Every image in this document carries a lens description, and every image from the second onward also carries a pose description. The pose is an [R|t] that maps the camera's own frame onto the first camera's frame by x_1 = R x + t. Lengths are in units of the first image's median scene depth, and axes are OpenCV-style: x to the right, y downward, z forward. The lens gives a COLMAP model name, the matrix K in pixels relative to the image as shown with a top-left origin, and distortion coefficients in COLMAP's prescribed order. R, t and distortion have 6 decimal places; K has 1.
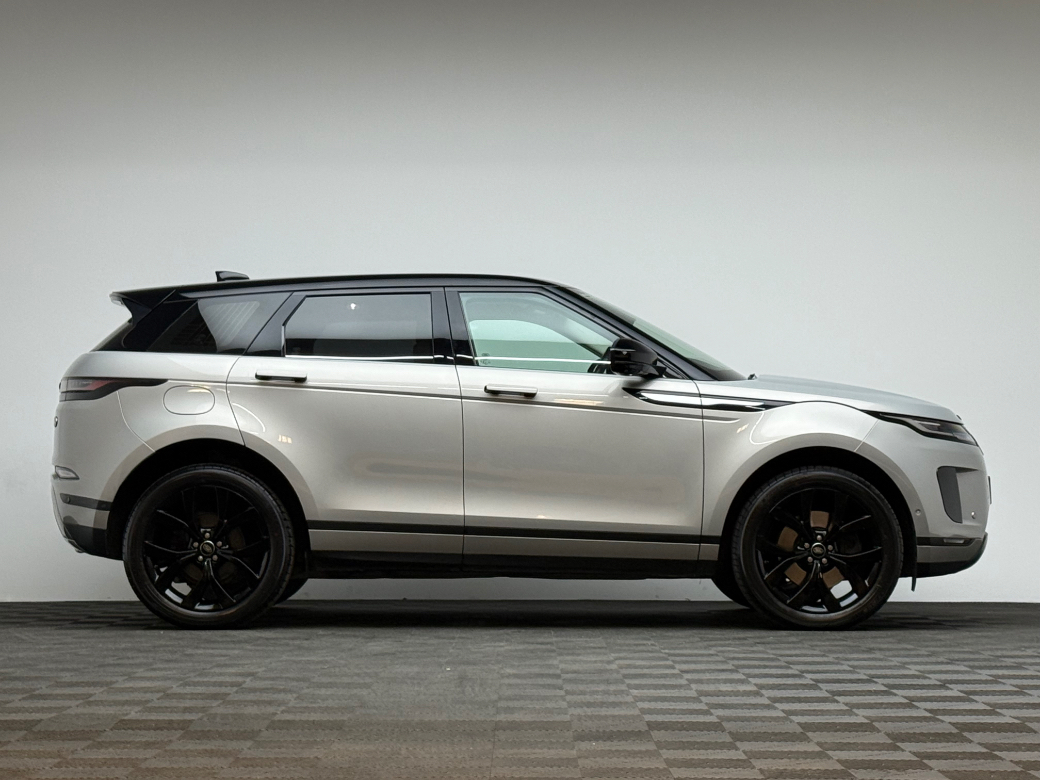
lens RADIAL K [[2410.7, 0, 520.0], [0, 2410.7, 390.0], [0, 0, 1]] dist [0.081463, 0.133609]
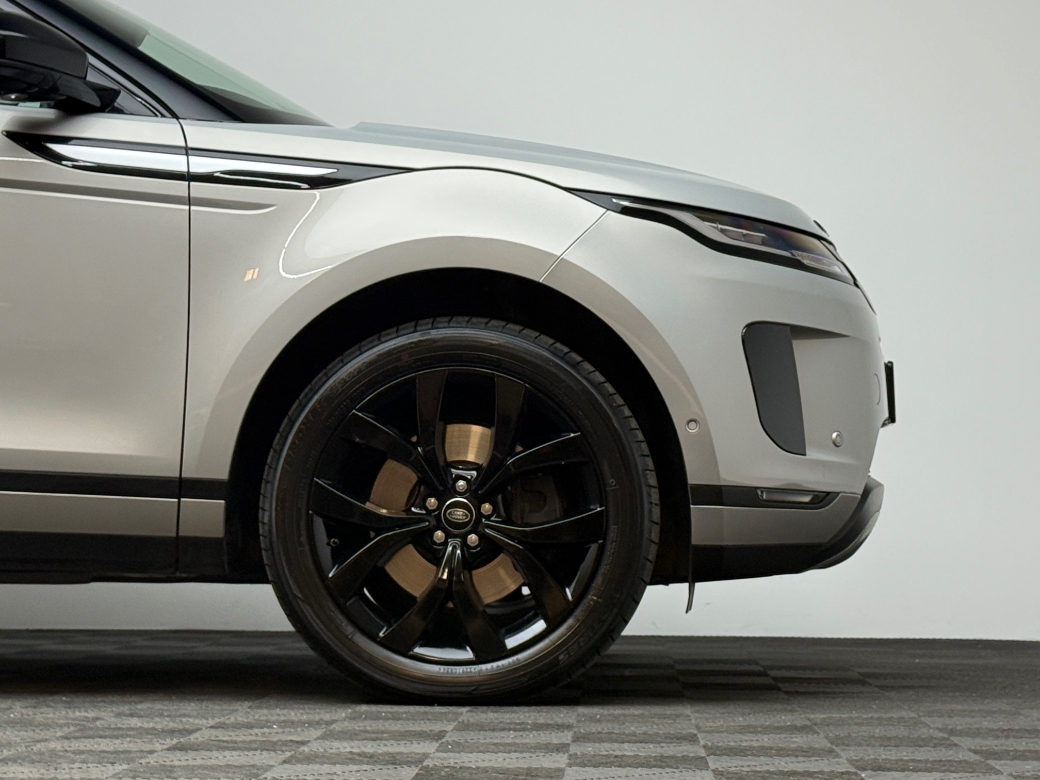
lens RADIAL K [[2558.4, 0, 520.0], [0, 2558.4, 390.0], [0, 0, 1]] dist [0.082394, 0.351378]
pose [[0.999316, 0.005514, -0.036570, 0.150281], [-0.005702, 0.999971, -0.005038, 0.046476], [0.036541, 0.005243, 0.999318, 0.548854]]
